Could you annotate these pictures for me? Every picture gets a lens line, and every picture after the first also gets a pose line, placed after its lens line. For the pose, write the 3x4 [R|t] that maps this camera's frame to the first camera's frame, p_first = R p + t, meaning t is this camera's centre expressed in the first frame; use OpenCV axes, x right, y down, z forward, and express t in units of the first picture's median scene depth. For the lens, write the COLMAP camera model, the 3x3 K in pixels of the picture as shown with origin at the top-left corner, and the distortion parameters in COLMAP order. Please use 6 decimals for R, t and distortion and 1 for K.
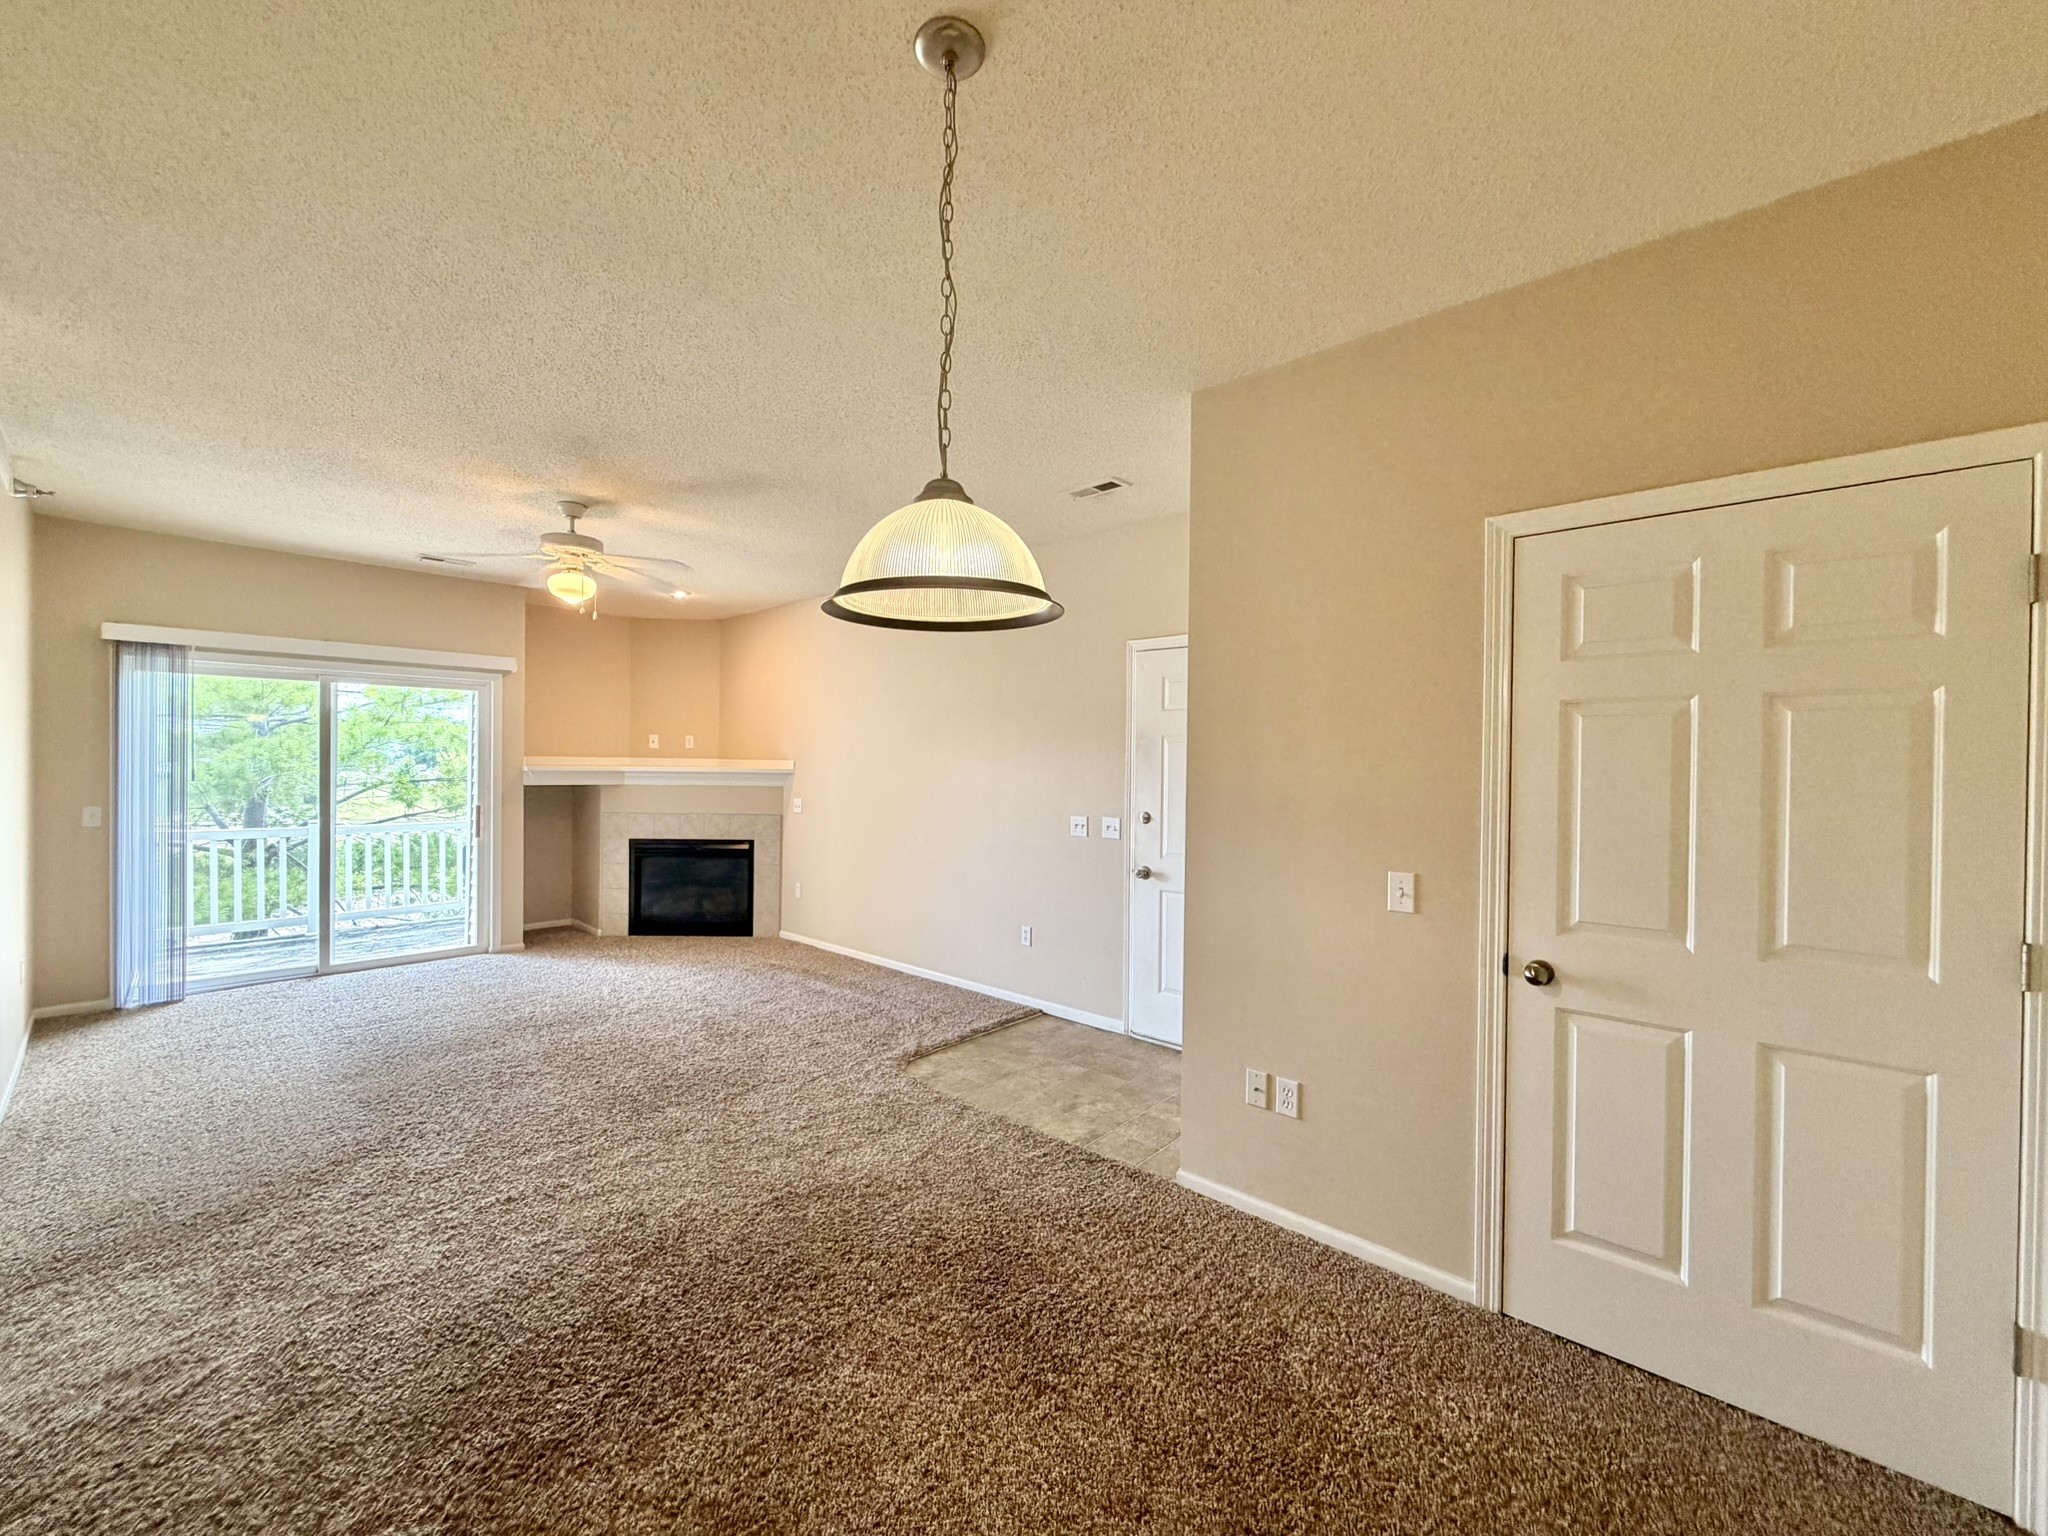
lens RADIAL K [[824.4, 0, 1020.7], [0, 824.4, 765.3], [0, 0, 1]] dist [-0.001115, 0.001024]
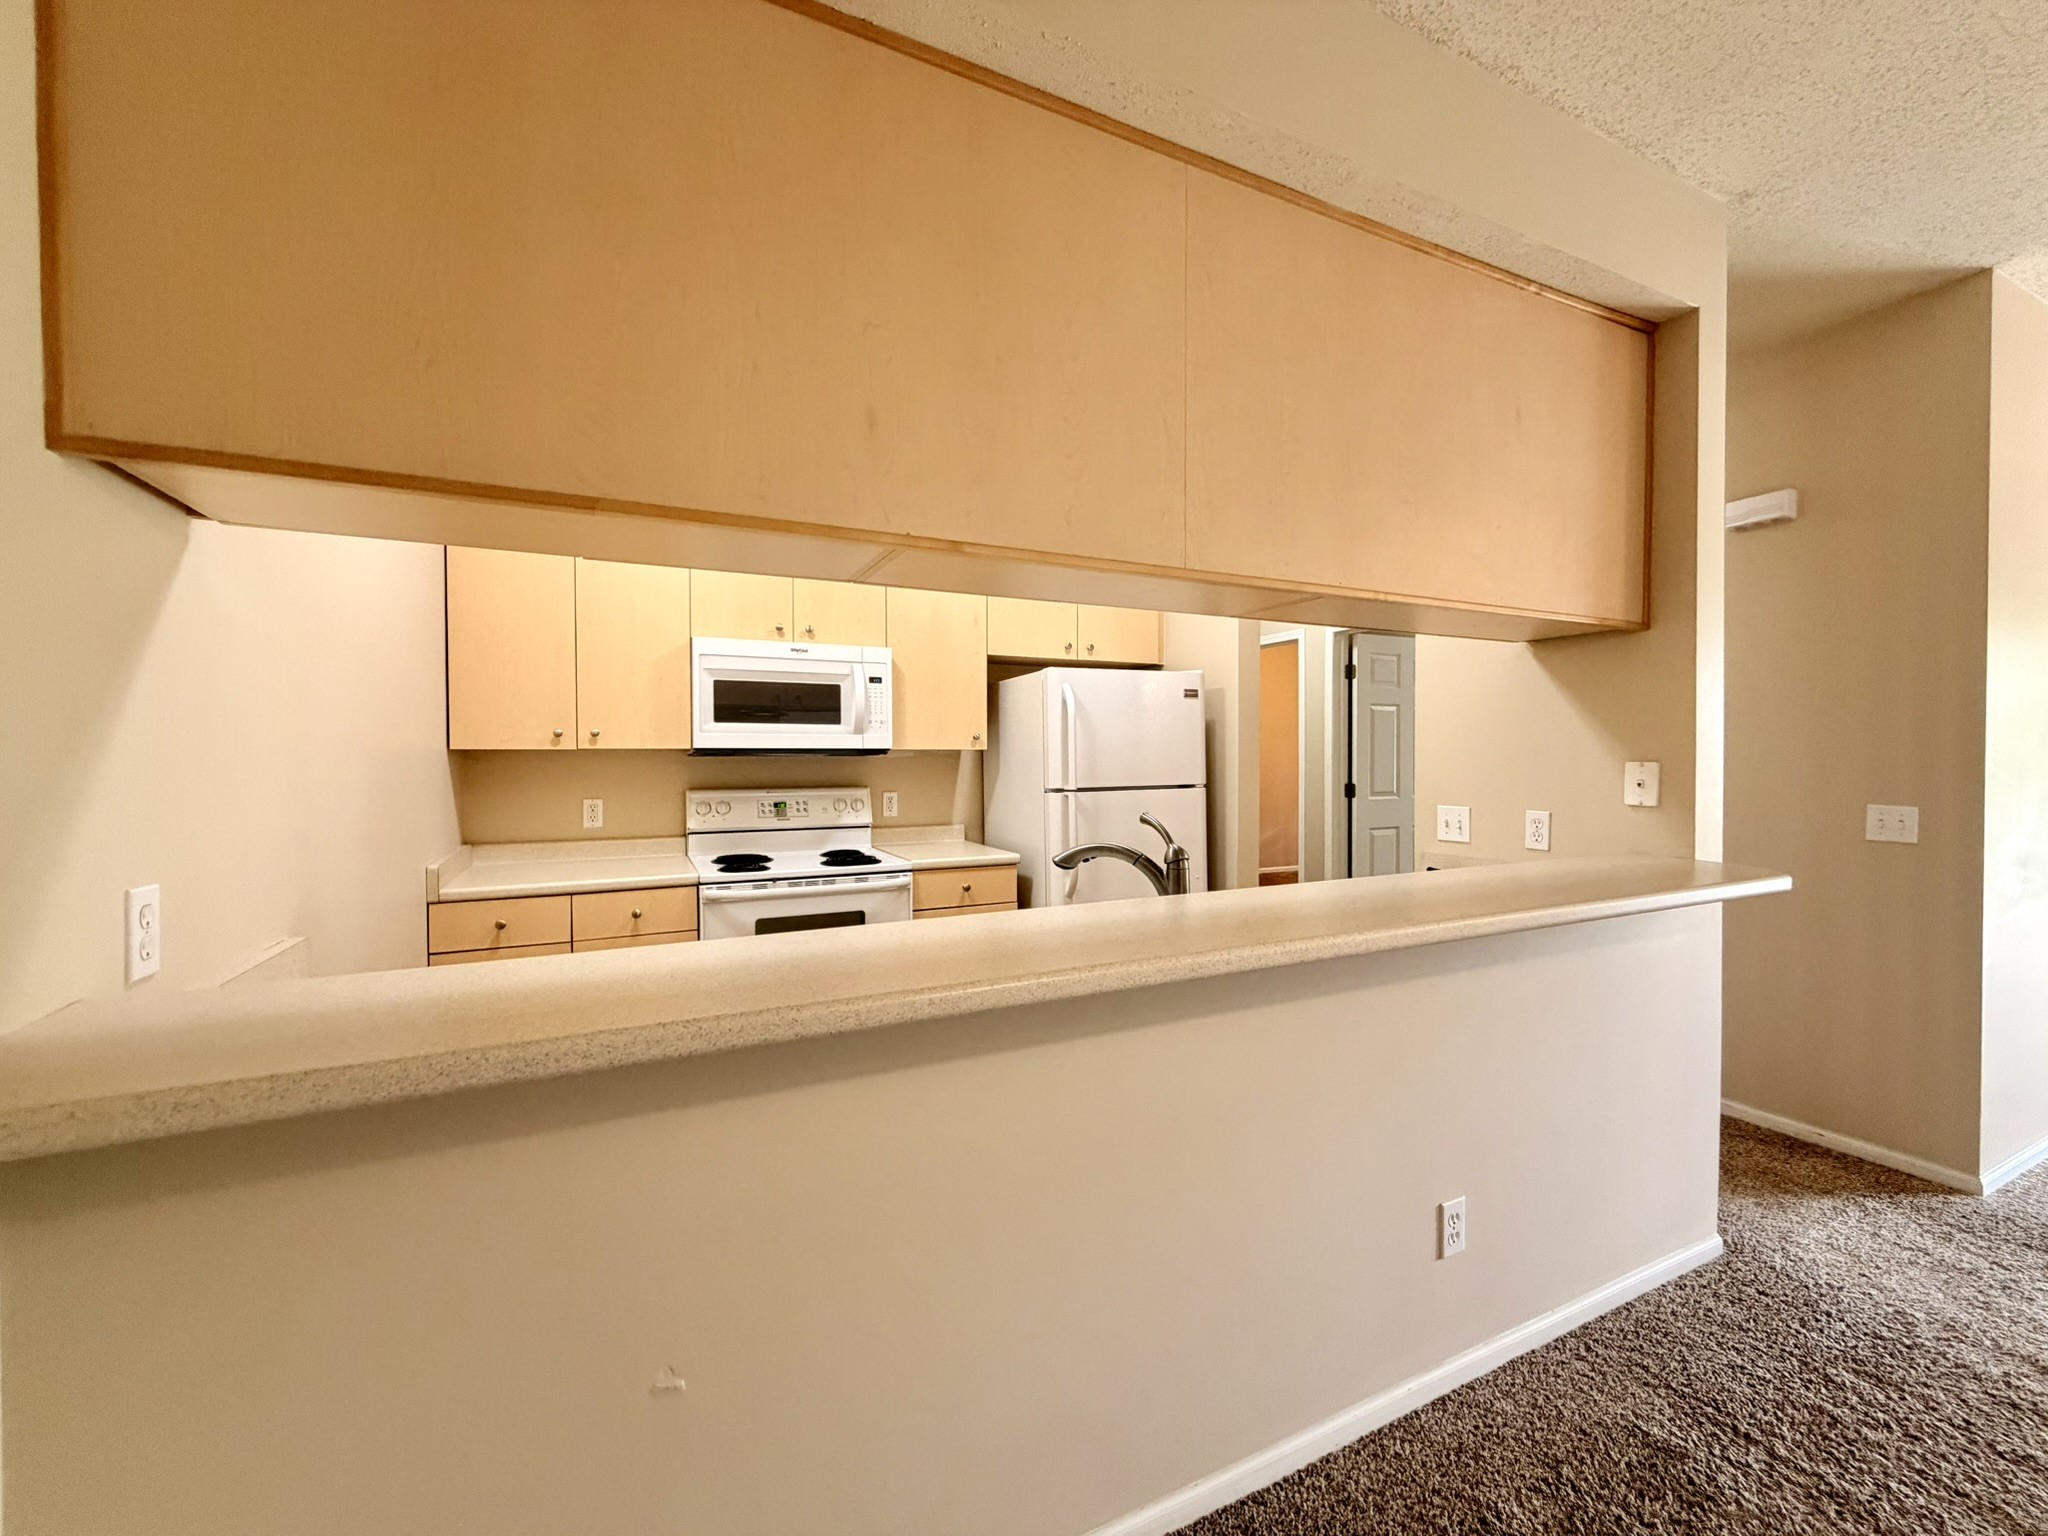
lens RADIAL K [[824.4, 0, 1010.8], [0, 824.4, 767.3], [0, 0, 1]] dist [-0.001115, 0.001024]
pose [[-0.375219, 0.010160, -0.926881, 0.081439], [-0.006647, 0.999885, 0.013651, 0.026237], [0.926912, 0.011283, -0.375108, 0.114370]]
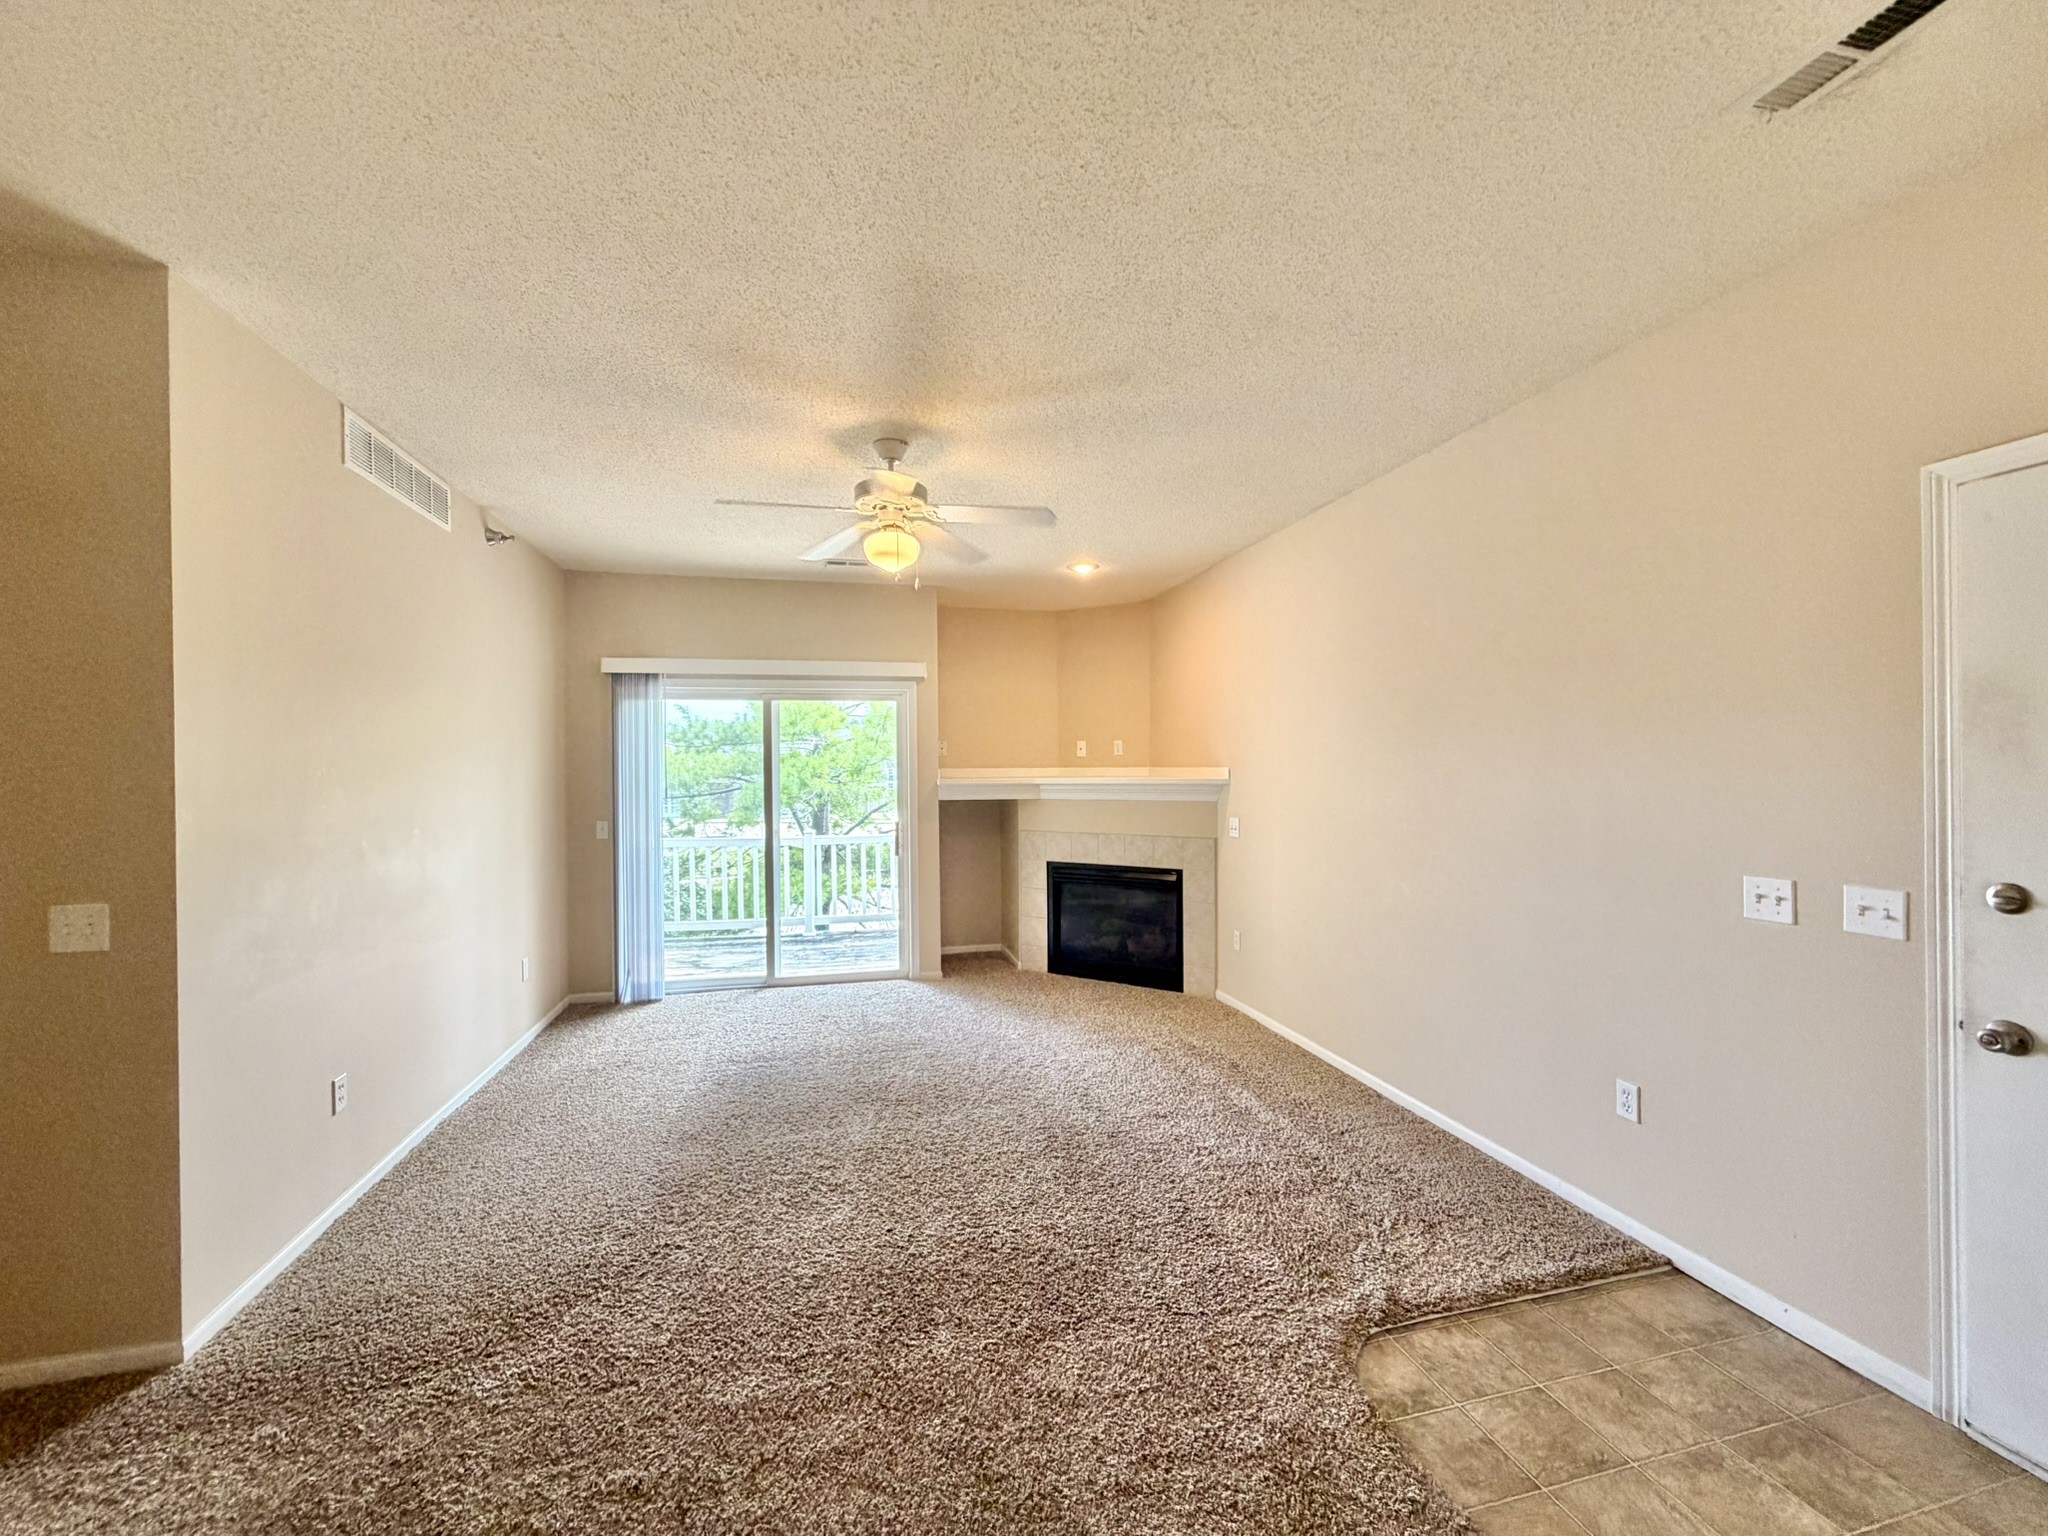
lens RADIAL K [[824.4, 0, 1010.7], [0, 824.4, 771.6], [0, 0, 1]] dist [-0.001115, 0.001024]
pose [[0.823039, -0.016924, -0.567733, -0.015961], [0.018056, 0.999830, -0.003630, -0.004193], [0.567698, -0.007263, 0.823205, 0.390762]]
